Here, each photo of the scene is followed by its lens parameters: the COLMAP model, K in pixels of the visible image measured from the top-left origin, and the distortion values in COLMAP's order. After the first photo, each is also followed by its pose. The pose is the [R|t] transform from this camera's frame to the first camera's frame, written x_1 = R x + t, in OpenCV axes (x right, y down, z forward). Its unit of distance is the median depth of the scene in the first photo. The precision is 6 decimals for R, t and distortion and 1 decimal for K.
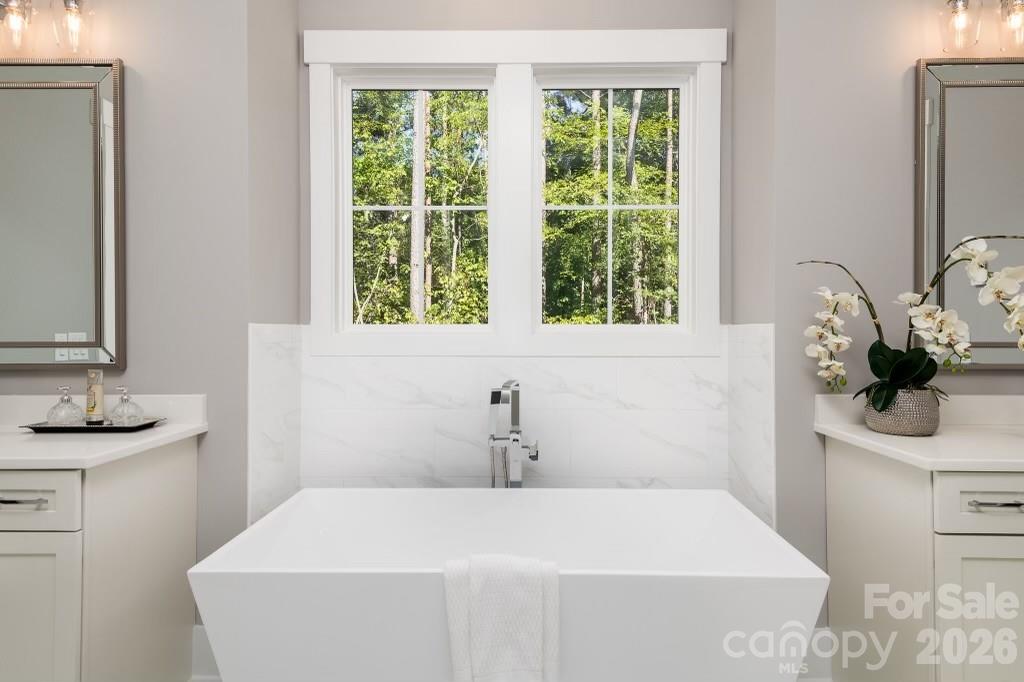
lens RADIAL K [[560.1, 0, 513.3], [0, 560.1, 334.7], [0, 0, 1]] dist [0.015033, -0.000301]
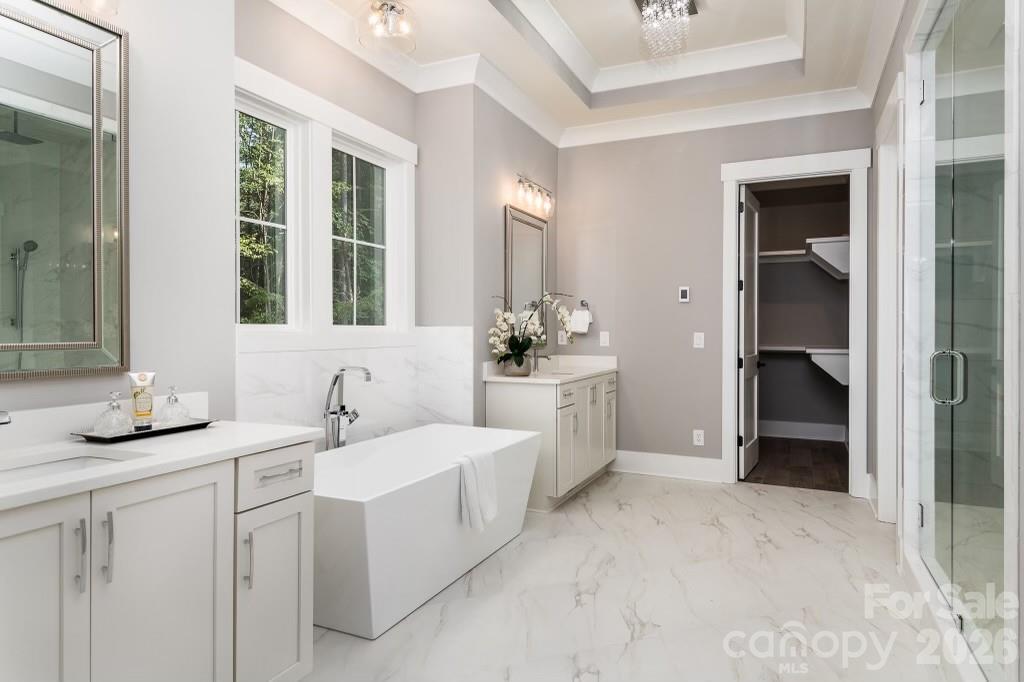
lens RADIAL K [[619.6, 0, 512.5], [0, 619.6, 337.4], [0, 0, 1]] dist [0.005036, 0.000219]
pose [[0.406660, -0.009344, 0.913532, -1.329469], [0.004950, 0.999956, 0.008025, 0.001193], [-0.913566, 0.001259, 0.406688, 0.023738]]
